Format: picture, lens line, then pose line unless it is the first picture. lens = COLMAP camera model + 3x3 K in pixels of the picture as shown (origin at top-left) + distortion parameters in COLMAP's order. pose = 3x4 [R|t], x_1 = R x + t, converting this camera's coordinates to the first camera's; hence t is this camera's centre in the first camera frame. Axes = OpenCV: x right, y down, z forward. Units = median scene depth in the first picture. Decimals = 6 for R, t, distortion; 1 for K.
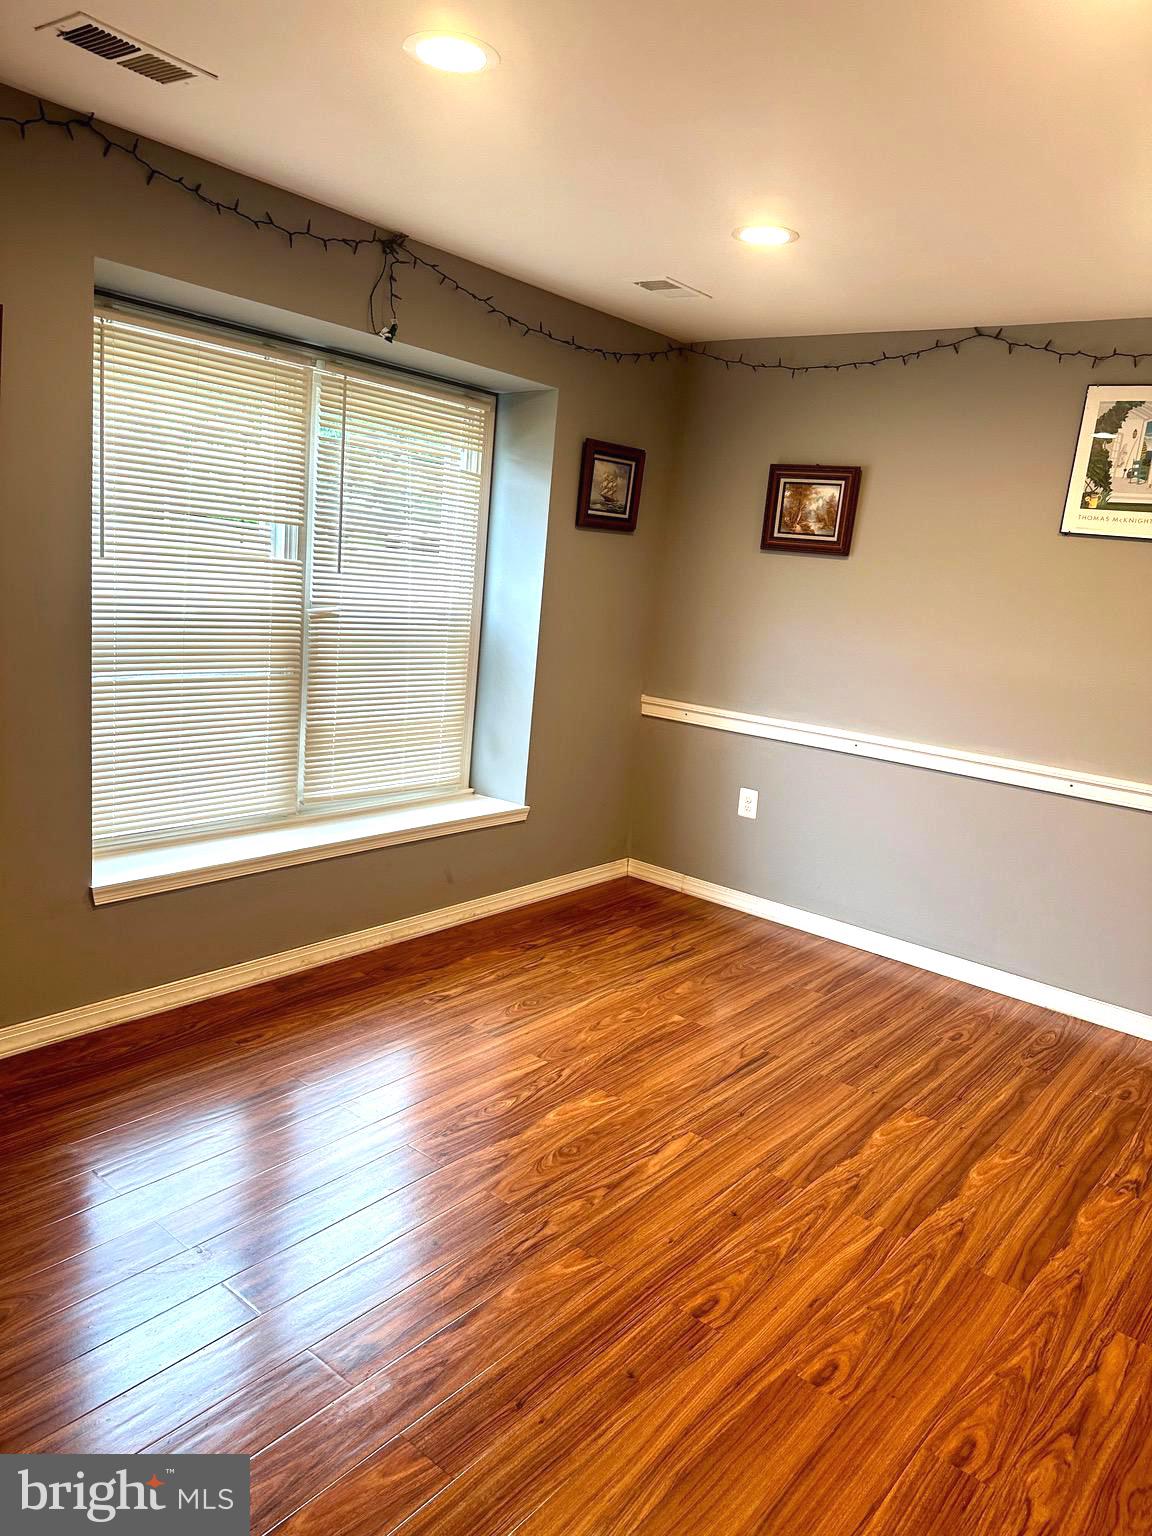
lens RADIAL K [[1083.3, 0, 576.3], [0, 1083.3, 760.5], [0, 0, 1]] dist [0.038446, -0.048285]
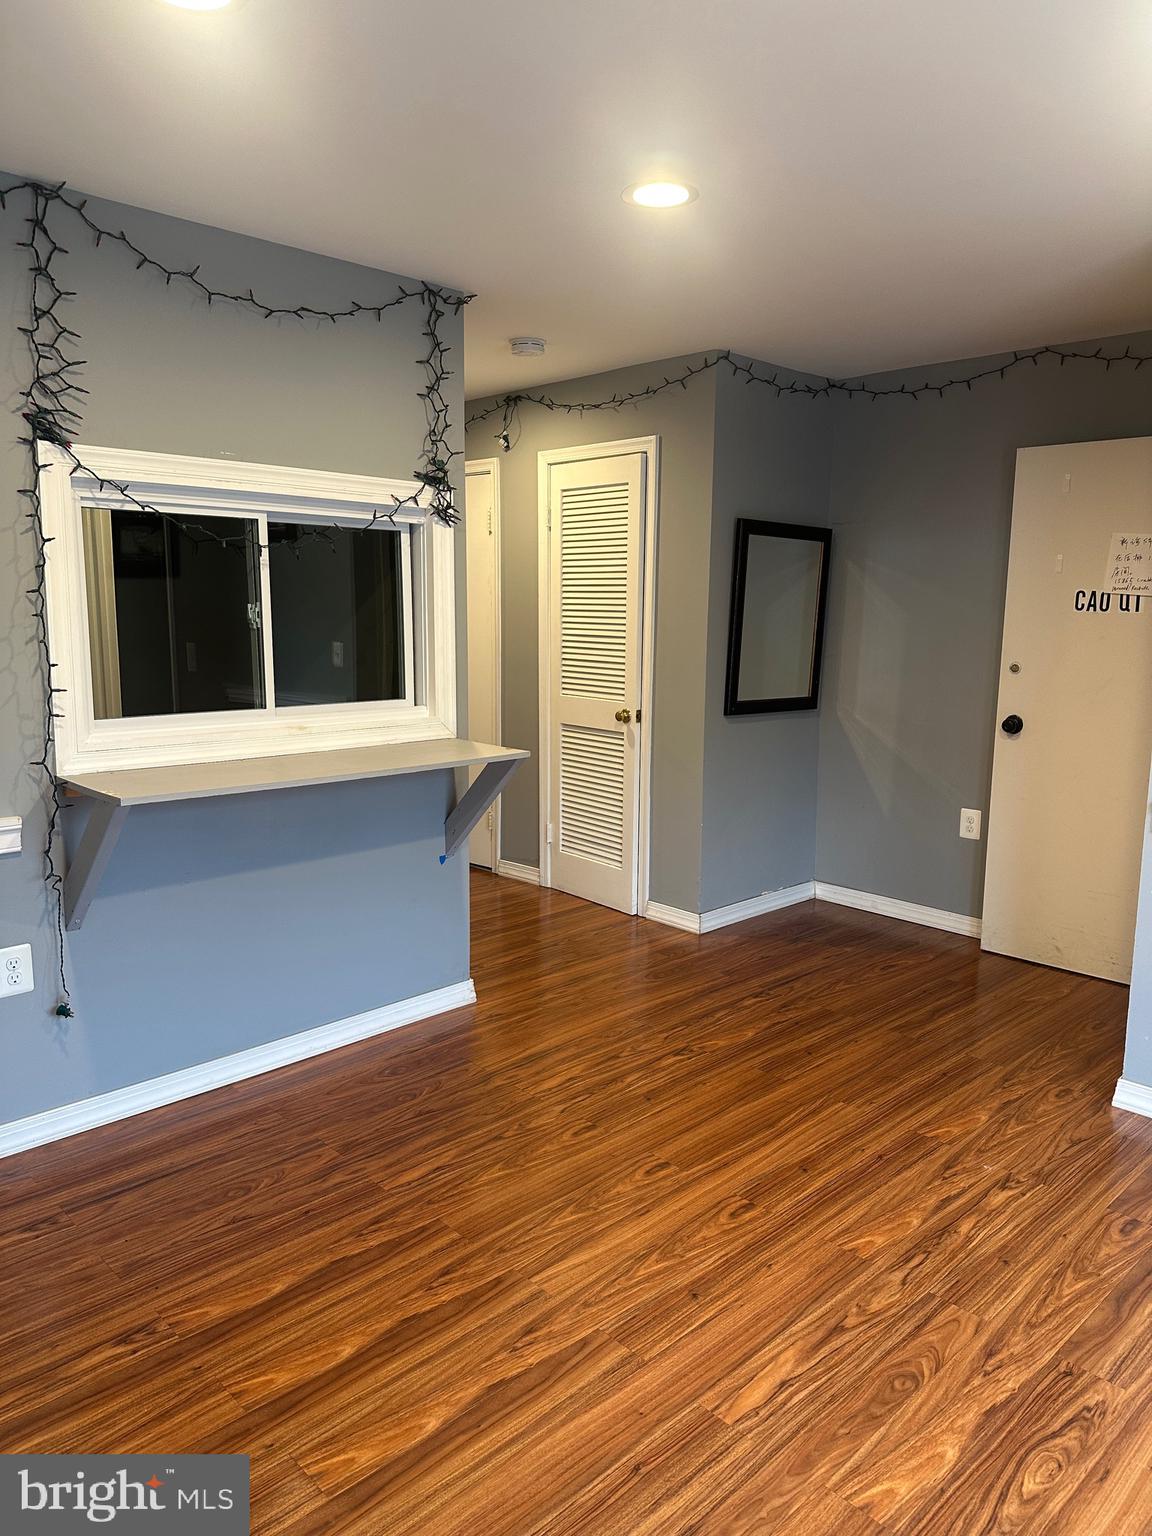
lens RADIAL K [[1083.3, 0, 571.4], [0, 1083.3, 778.8], [0, 0, 1]] dist [0.038446, -0.048285]
pose [[-0.986859, -0.120764, 0.107360, 0.208030], [-0.076243, 0.933806, 0.349561, -0.294969], [-0.142468, 0.336782, -0.930742, 1.770542]]
